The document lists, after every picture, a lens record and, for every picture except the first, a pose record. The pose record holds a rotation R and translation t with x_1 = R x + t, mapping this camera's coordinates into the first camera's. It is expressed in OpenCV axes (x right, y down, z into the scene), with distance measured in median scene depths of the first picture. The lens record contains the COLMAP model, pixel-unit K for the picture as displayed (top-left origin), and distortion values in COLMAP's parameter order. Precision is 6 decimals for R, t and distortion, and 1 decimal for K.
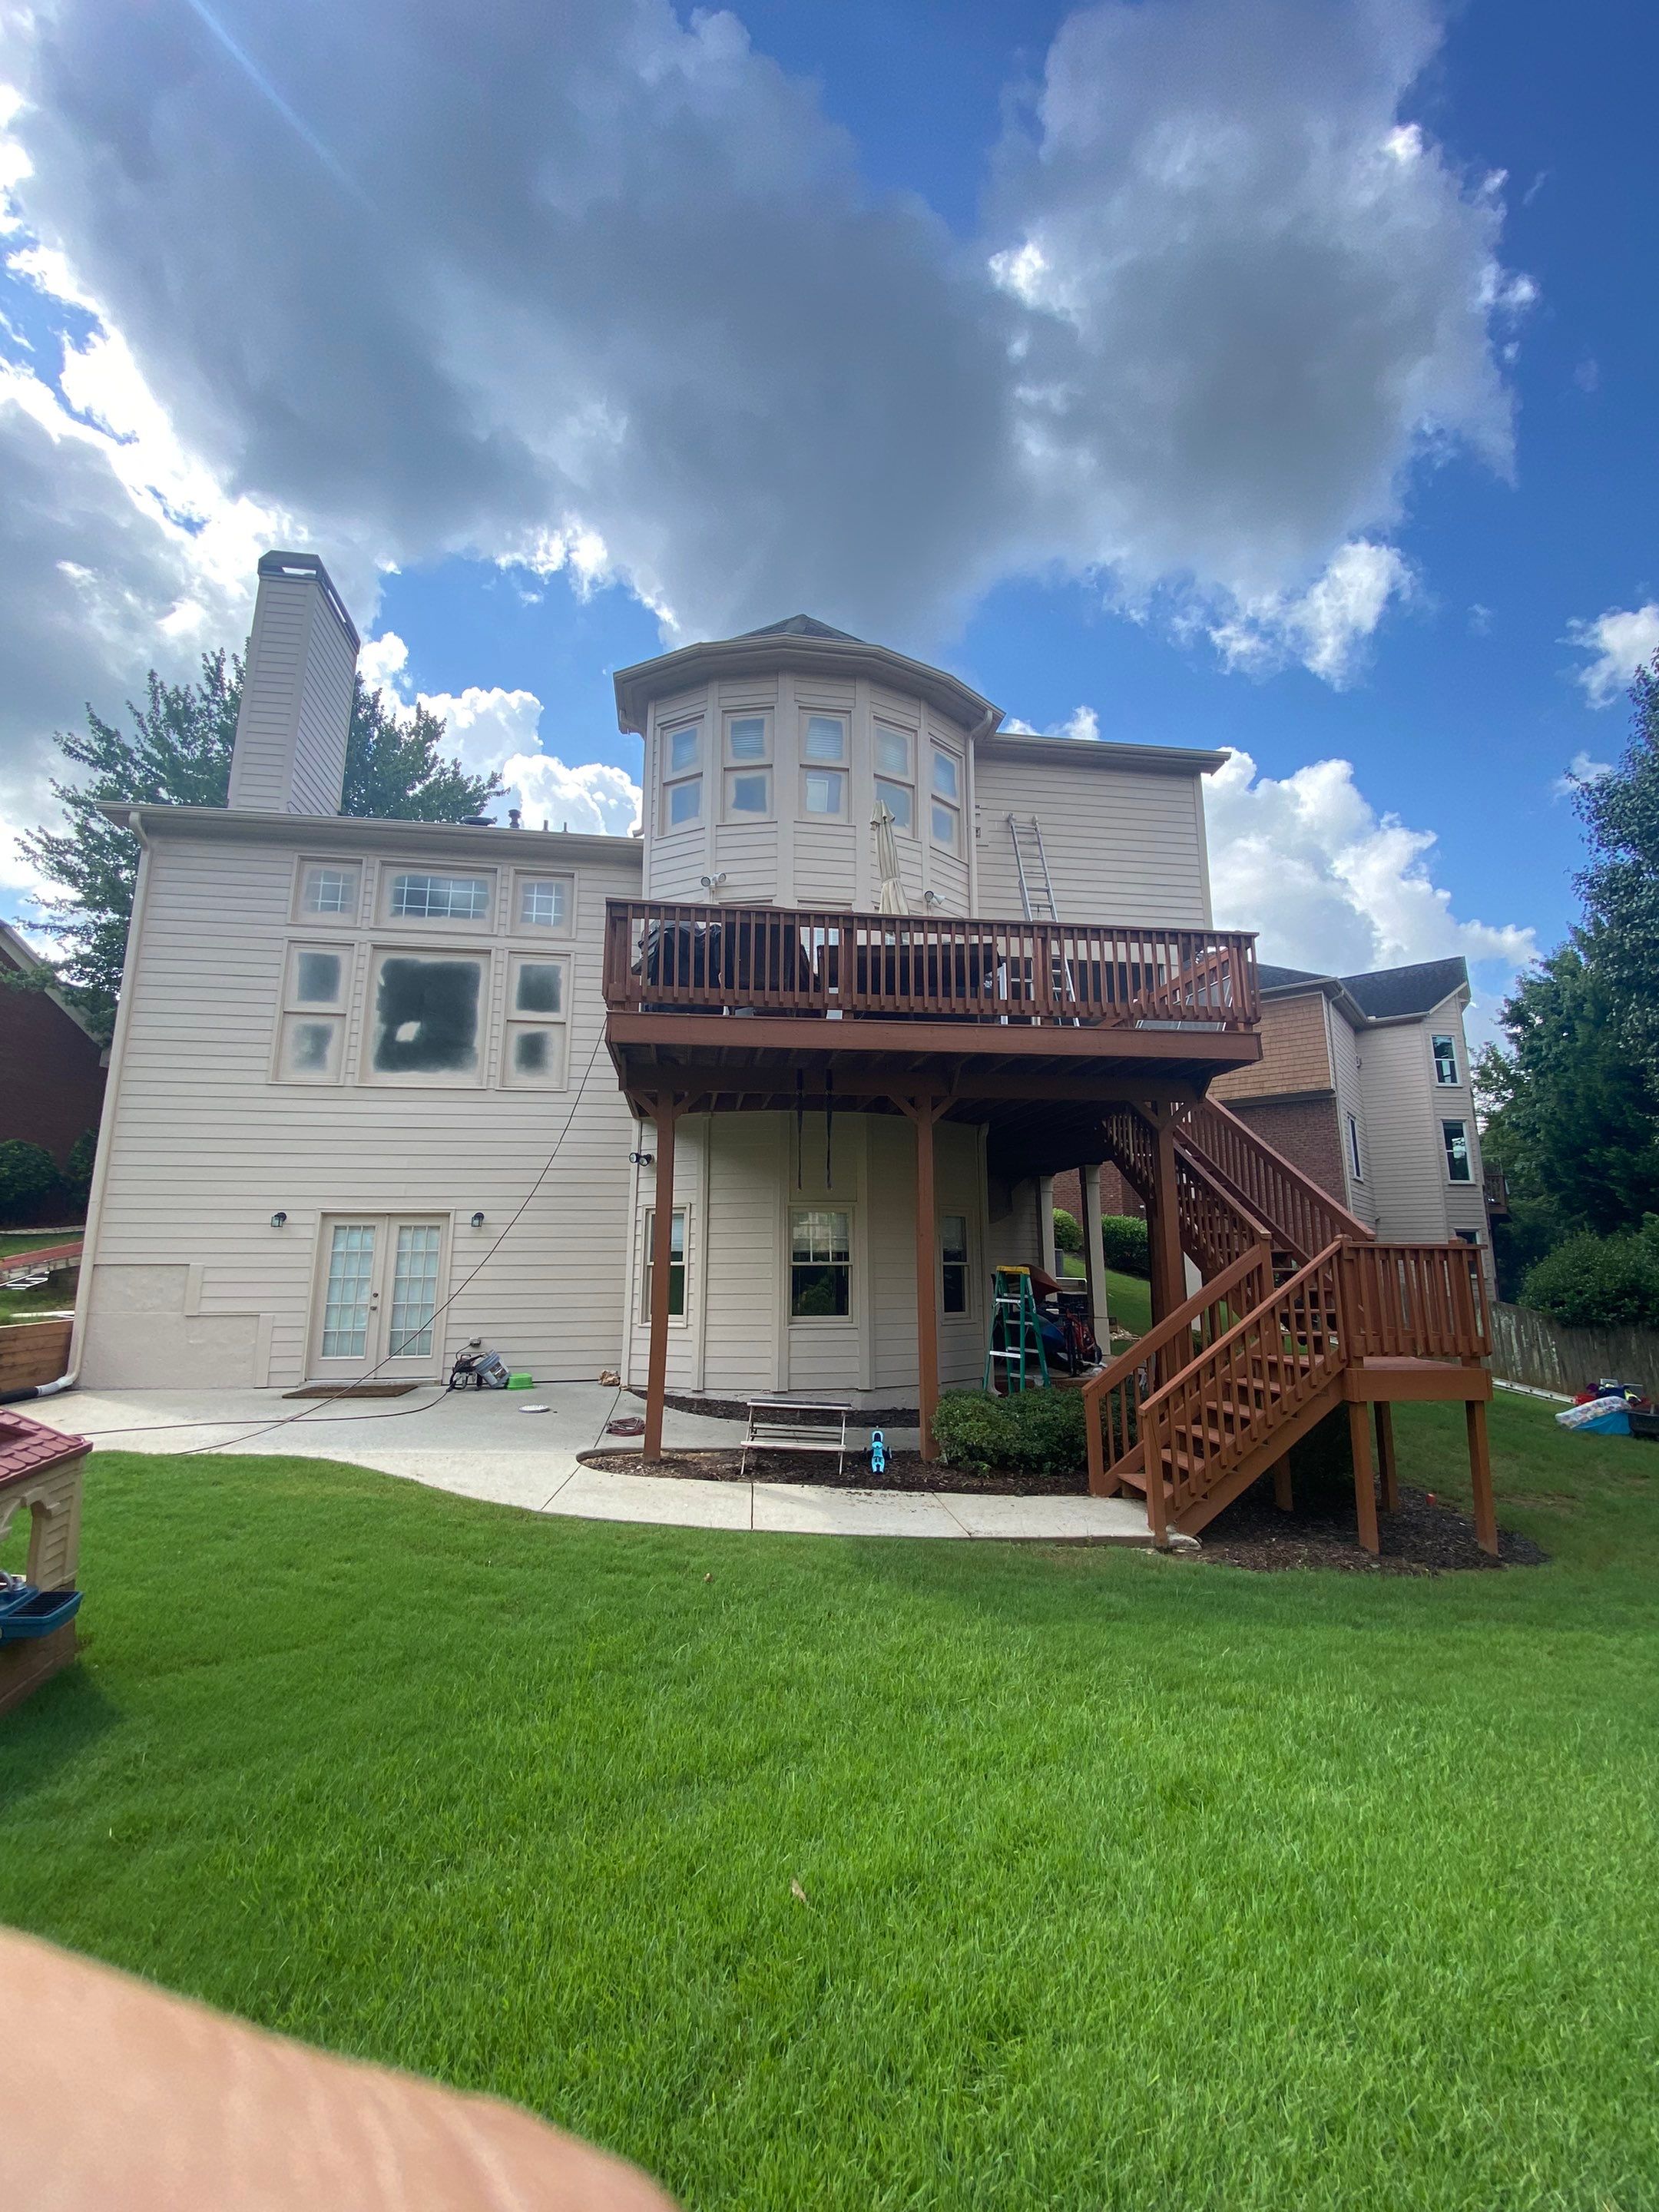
lens RADIAL K [[865.2, 0, 829.5], [0, 865.2, 1106.0], [0, 0, 1]] dist [0.022599, -0.000142]
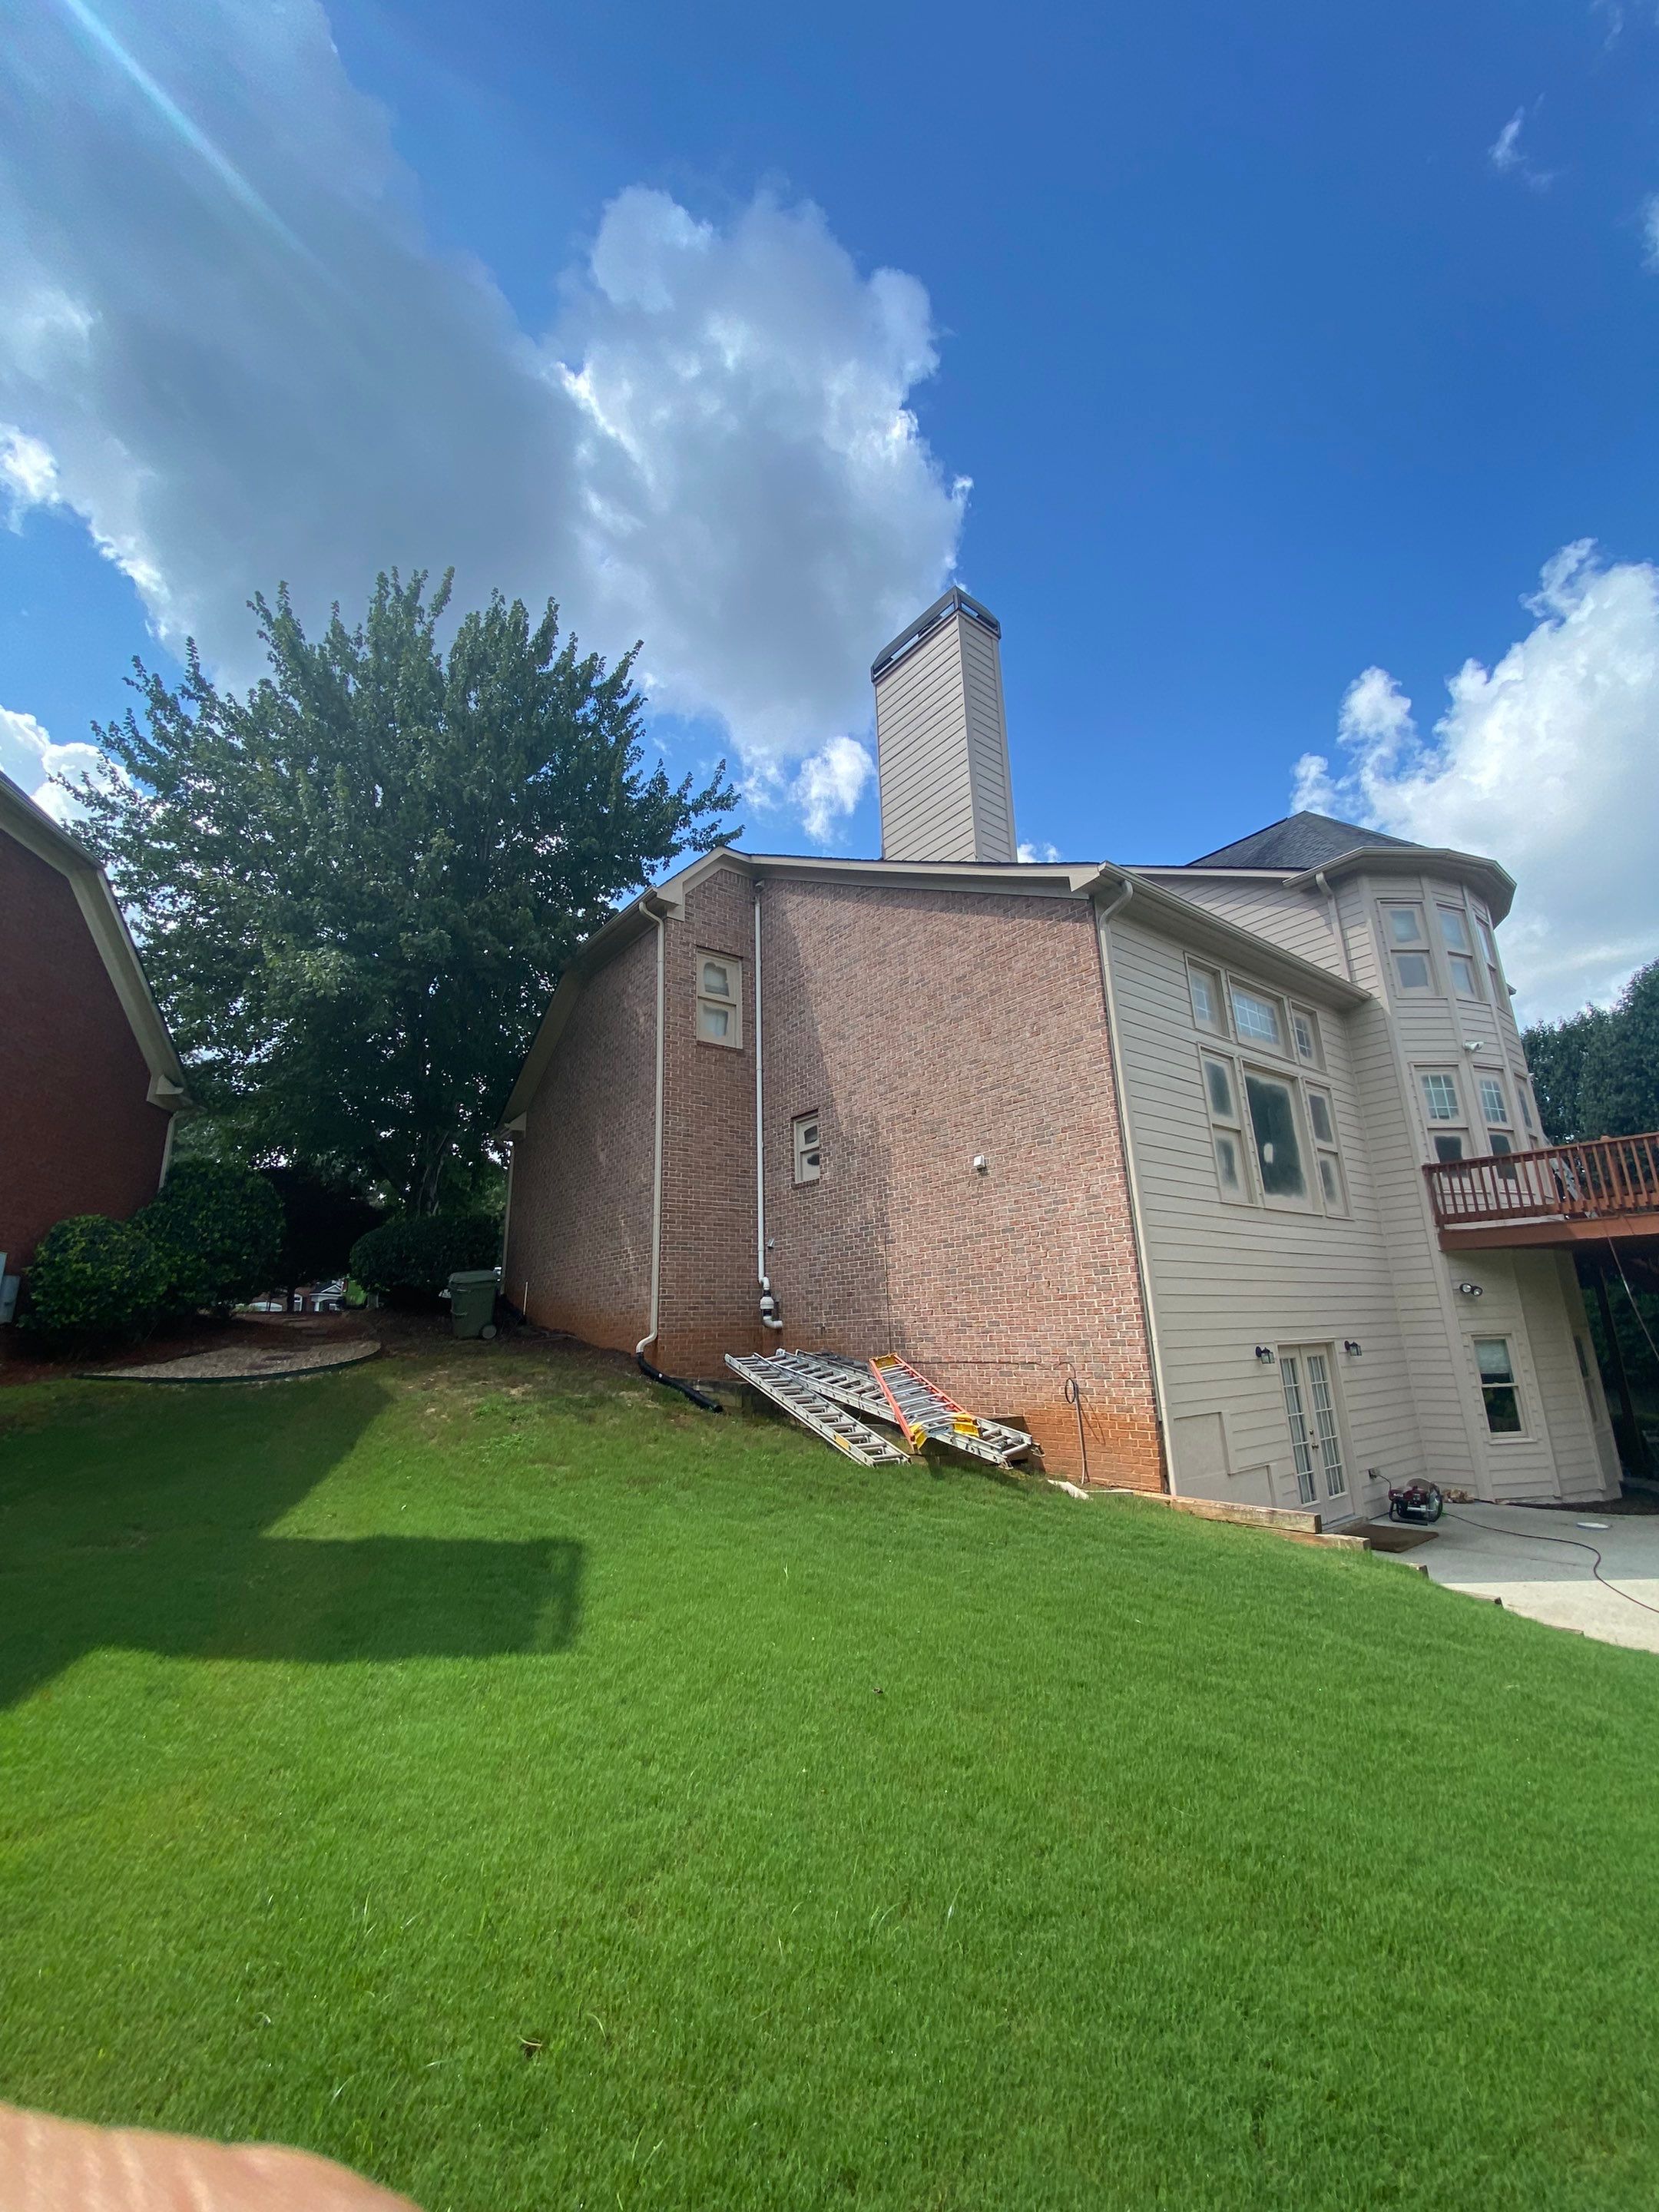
lens RADIAL K [[865.2, 0, 829.5], [0, 865.2, 1106.0], [0, 0, 1]] dist [0.022599, -0.000142]
pose [[0.870174, 0.100443, 0.482398, -1.377642], [-0.051025, 0.992108, -0.114532, -0.000089], [-0.490095, 0.075048, 0.868432, 0.385047]]
